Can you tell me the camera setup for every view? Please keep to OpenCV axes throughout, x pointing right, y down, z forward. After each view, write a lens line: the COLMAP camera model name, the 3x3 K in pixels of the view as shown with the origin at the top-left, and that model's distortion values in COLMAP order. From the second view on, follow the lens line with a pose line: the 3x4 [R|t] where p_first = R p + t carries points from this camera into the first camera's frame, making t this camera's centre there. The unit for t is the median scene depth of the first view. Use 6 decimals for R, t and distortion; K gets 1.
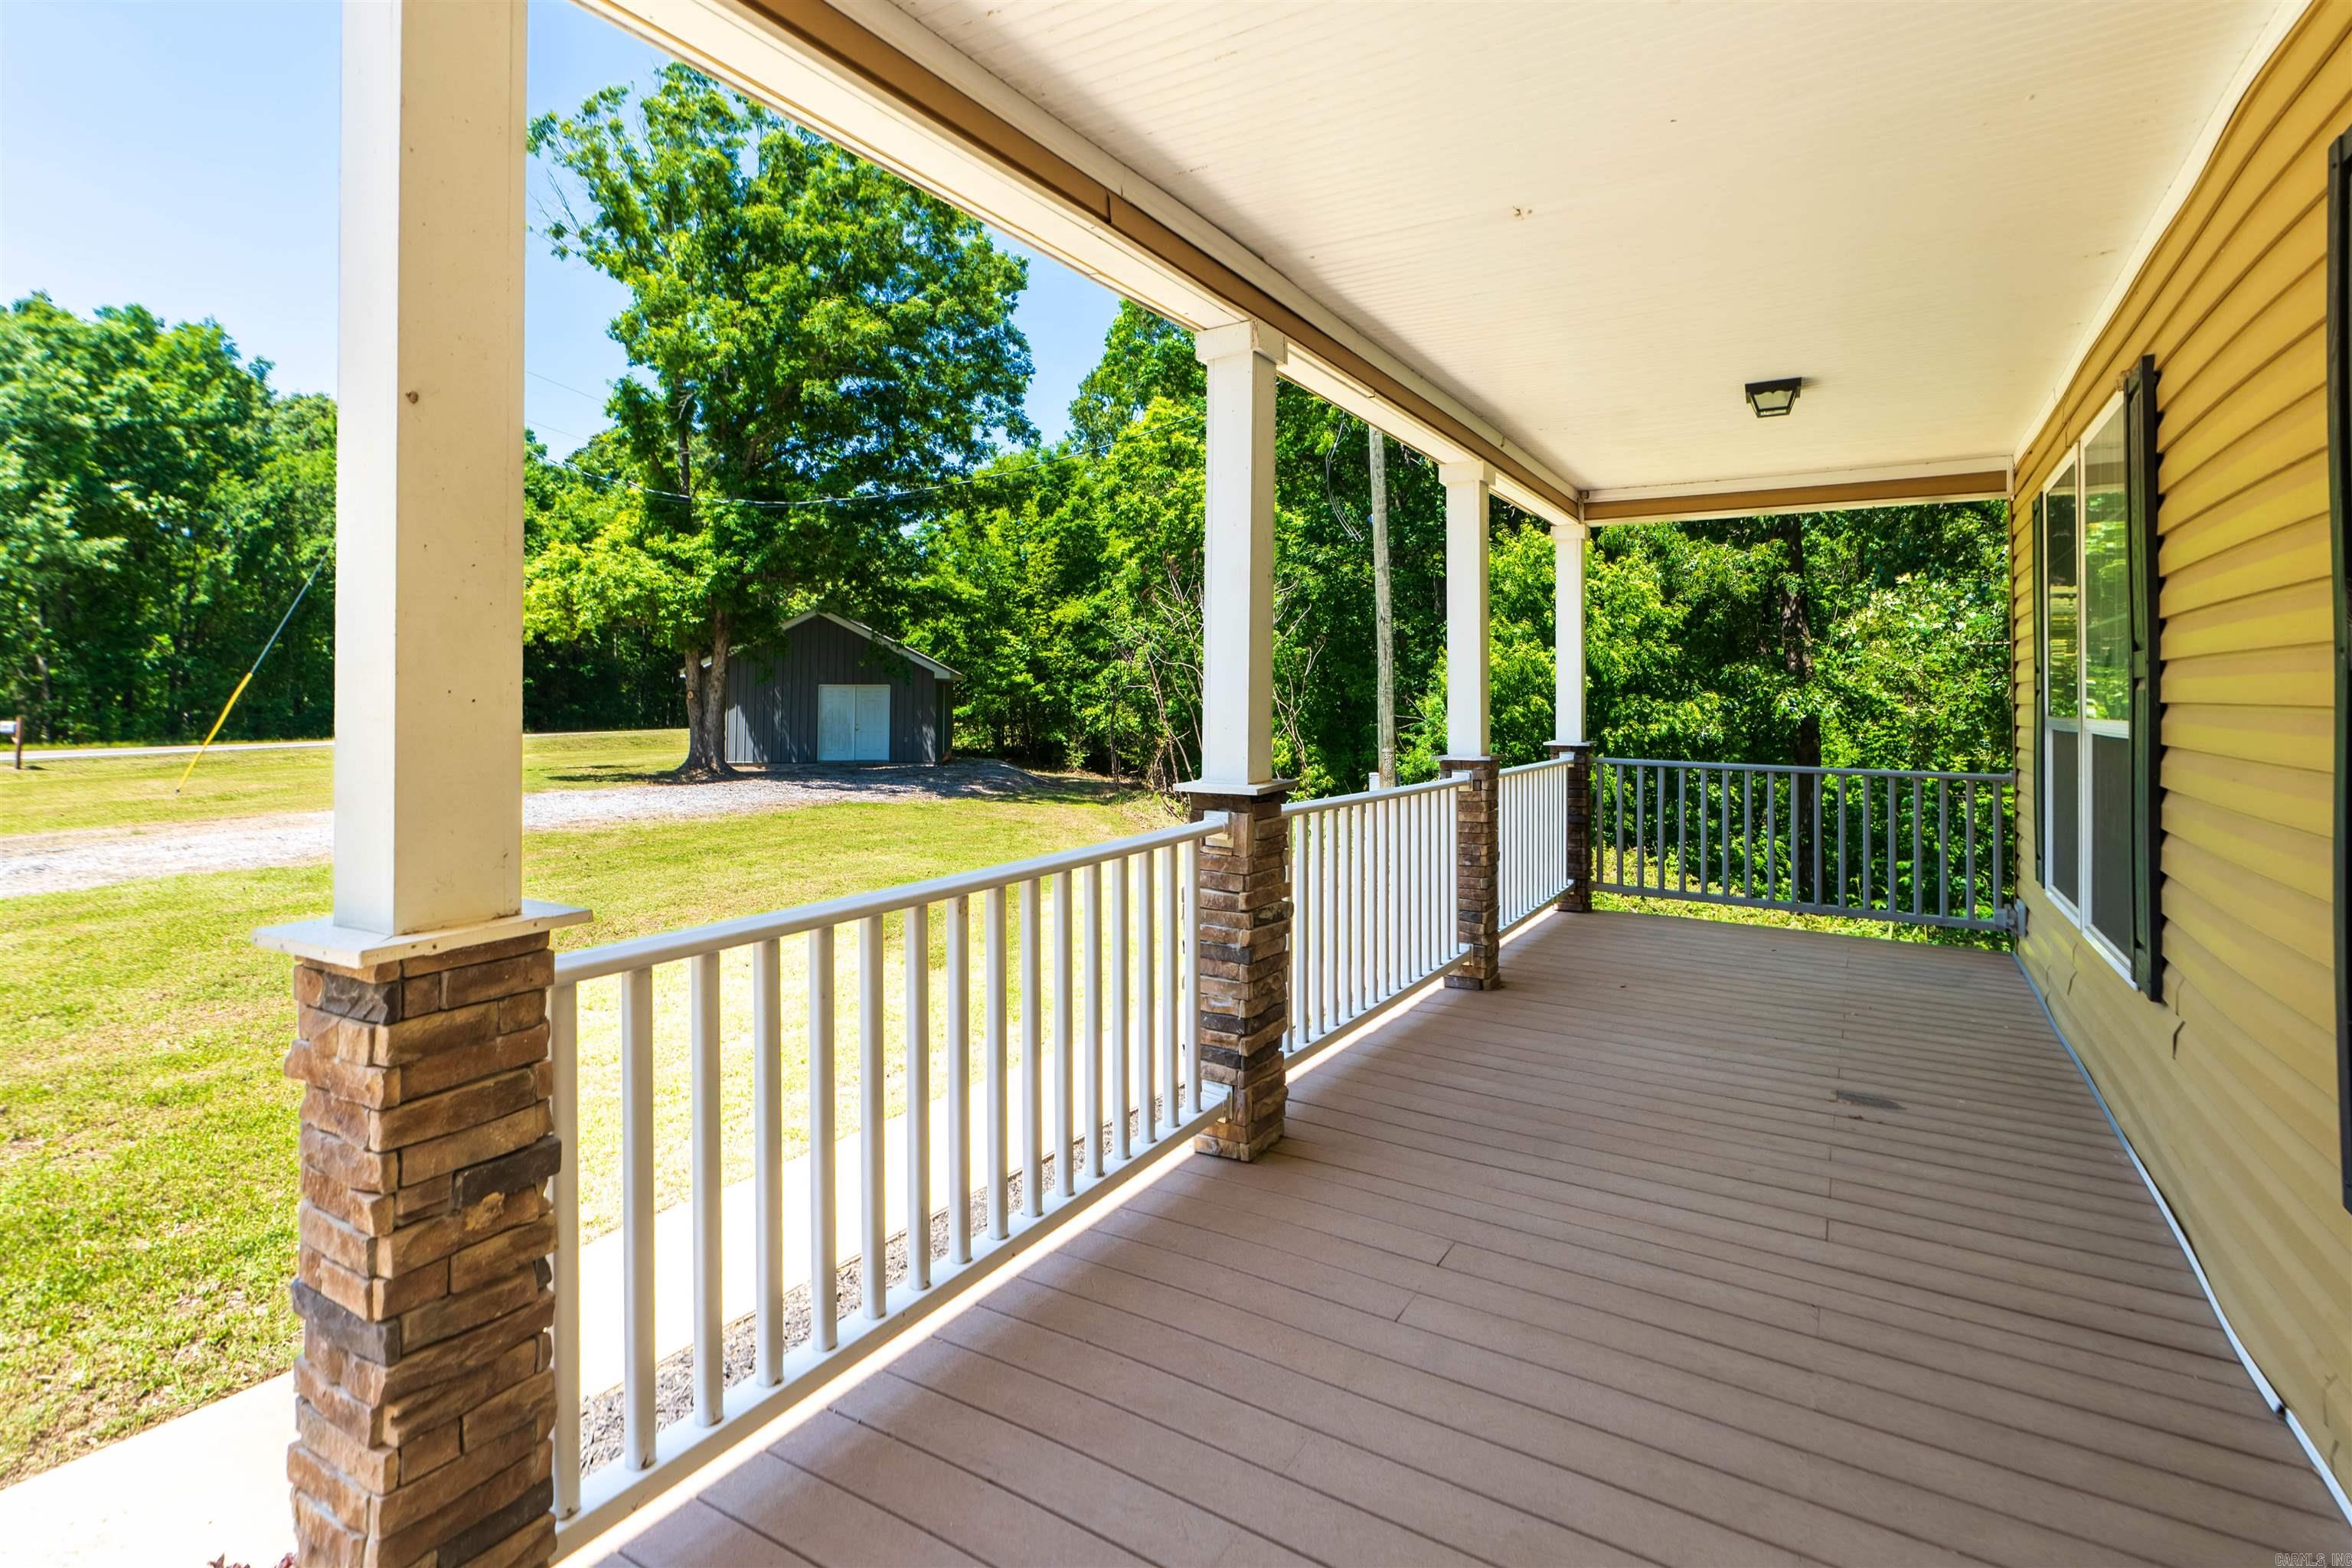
lens RADIAL K [[1118.5, 0, 1176.8], [0, 1118.5, 695.3], [0, 0, 1]] dist [-0.000189, 0.000613]
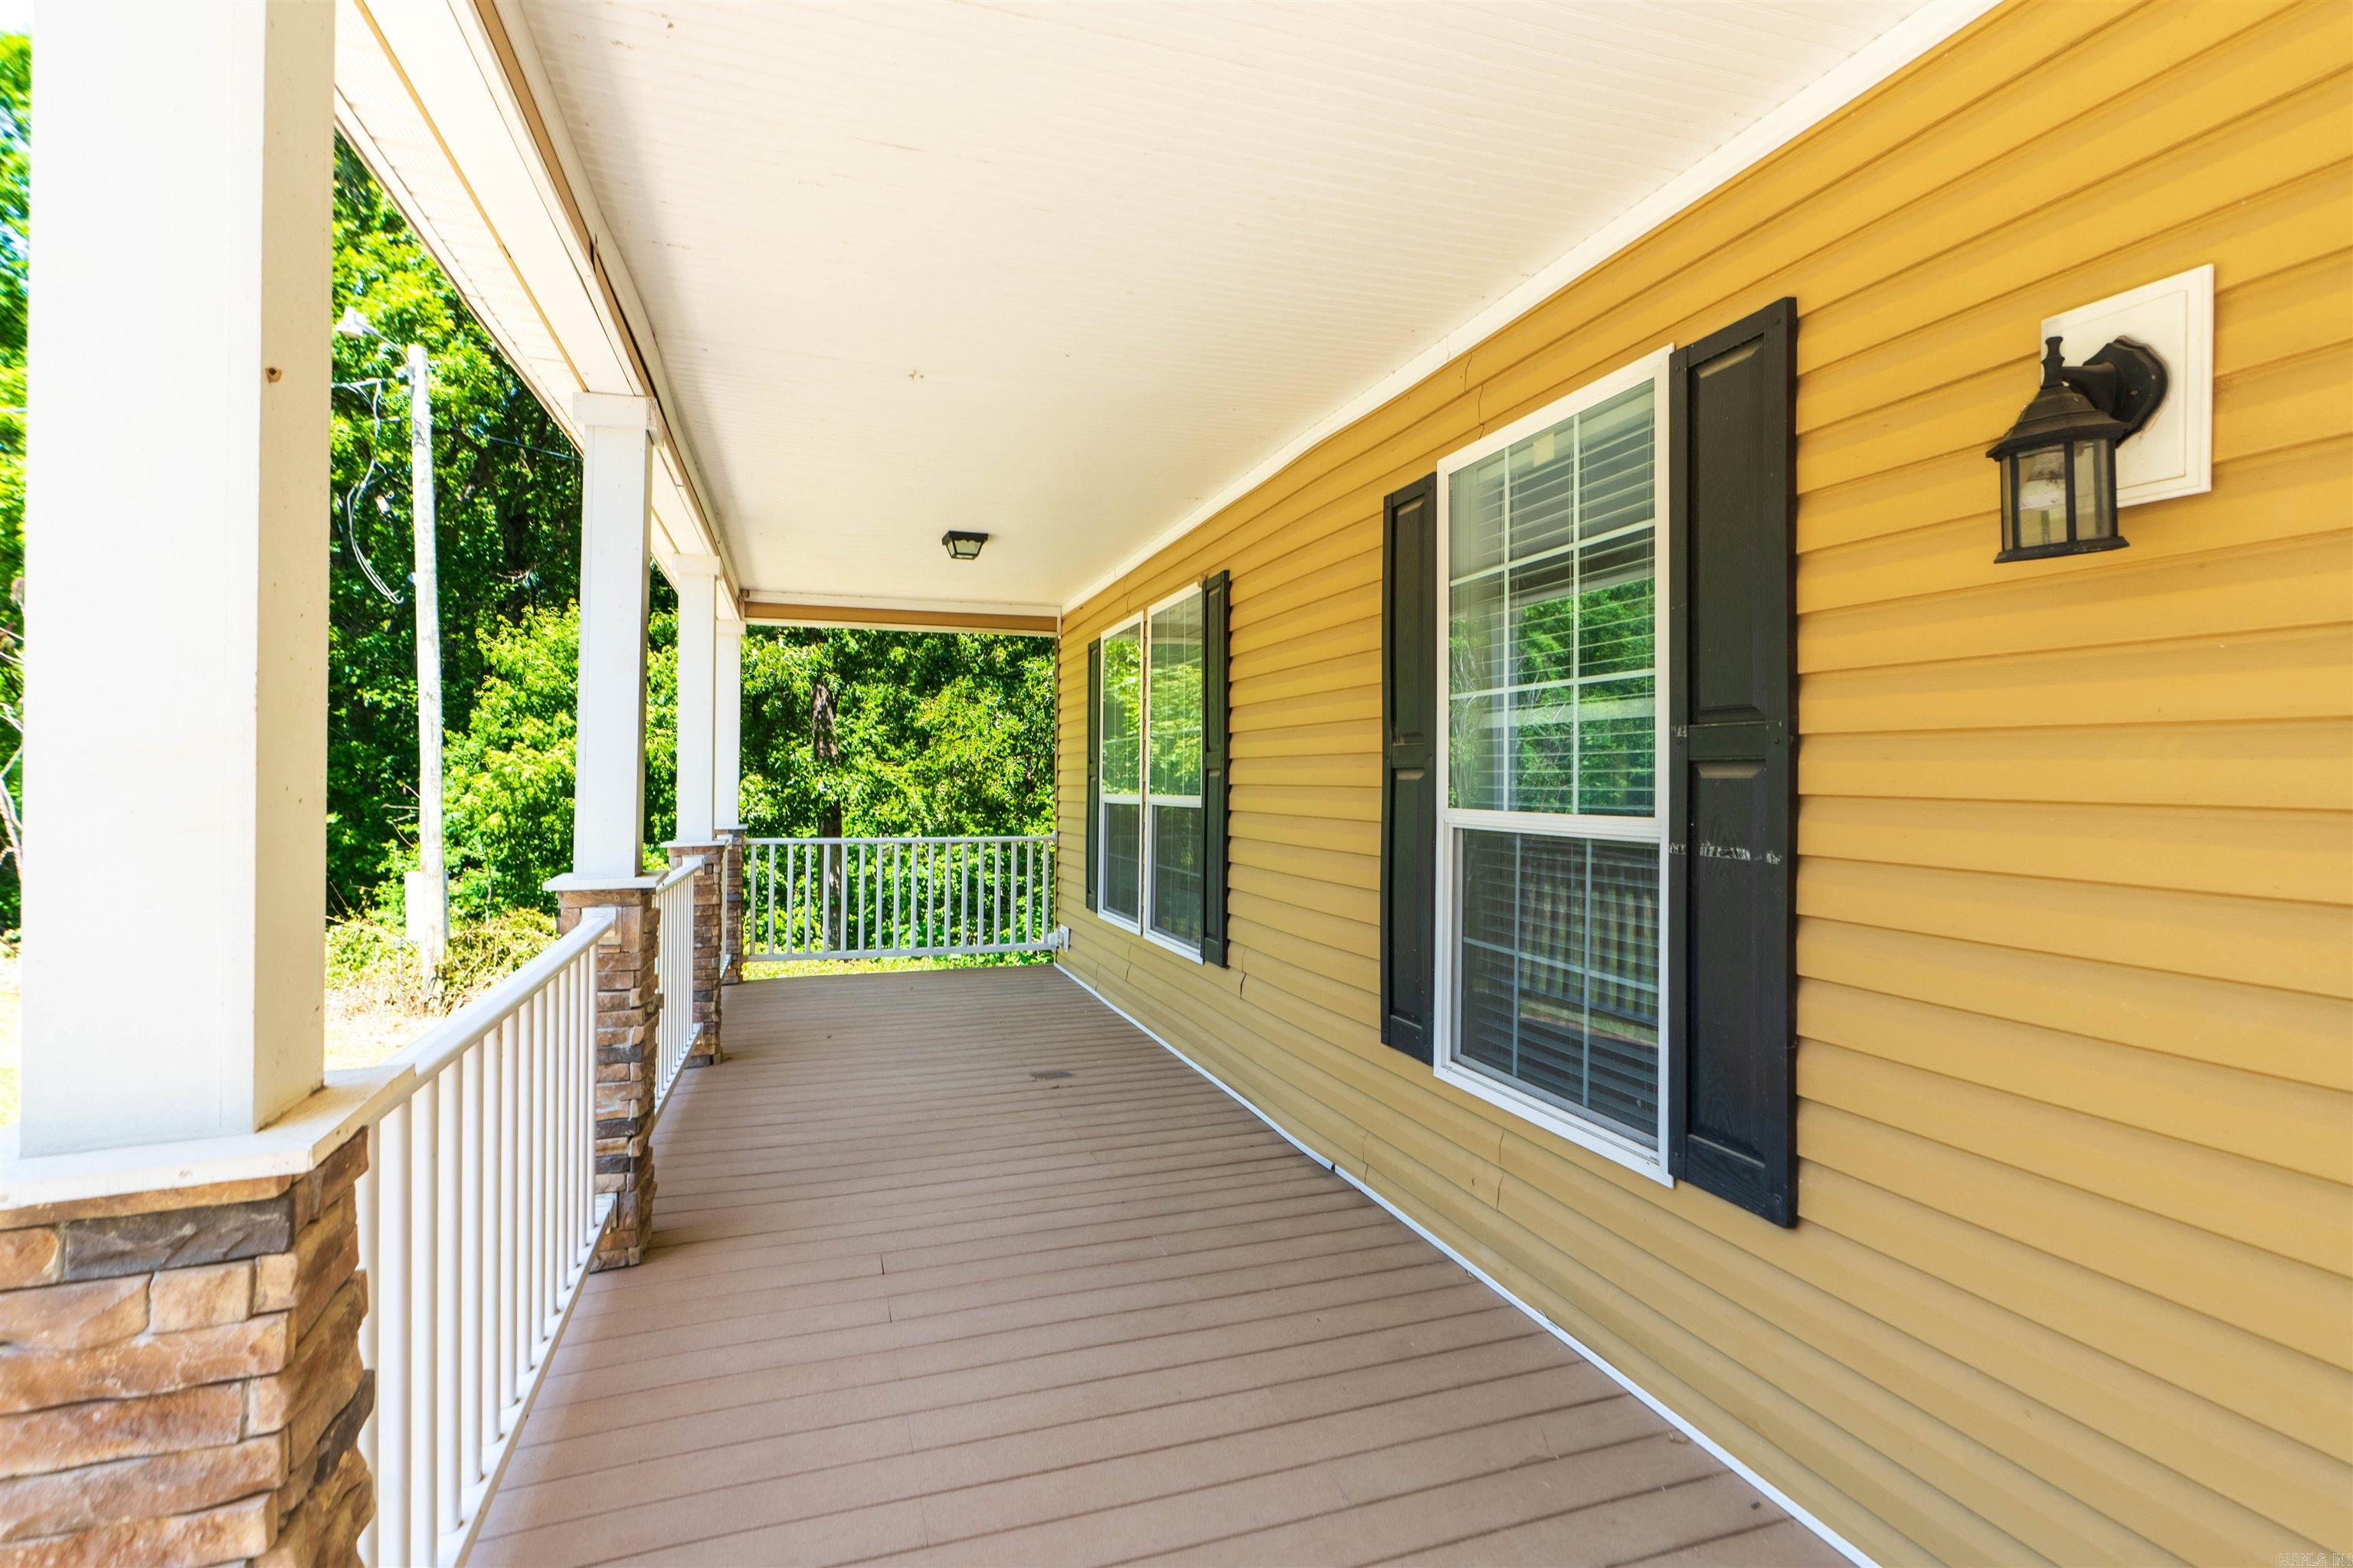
lens RADIAL K [[1086.6, 0, 1166.5], [0, 1086.6, 807.5], [0, 0, 1]] dist [0.000112, 0.000179]
pose [[0.641136, -0.025152, 0.767015, -0.362240], [0.005359, 0.999585, 0.028299, -0.004389], [-0.767409, -0.014033, 0.641004, 0.047509]]
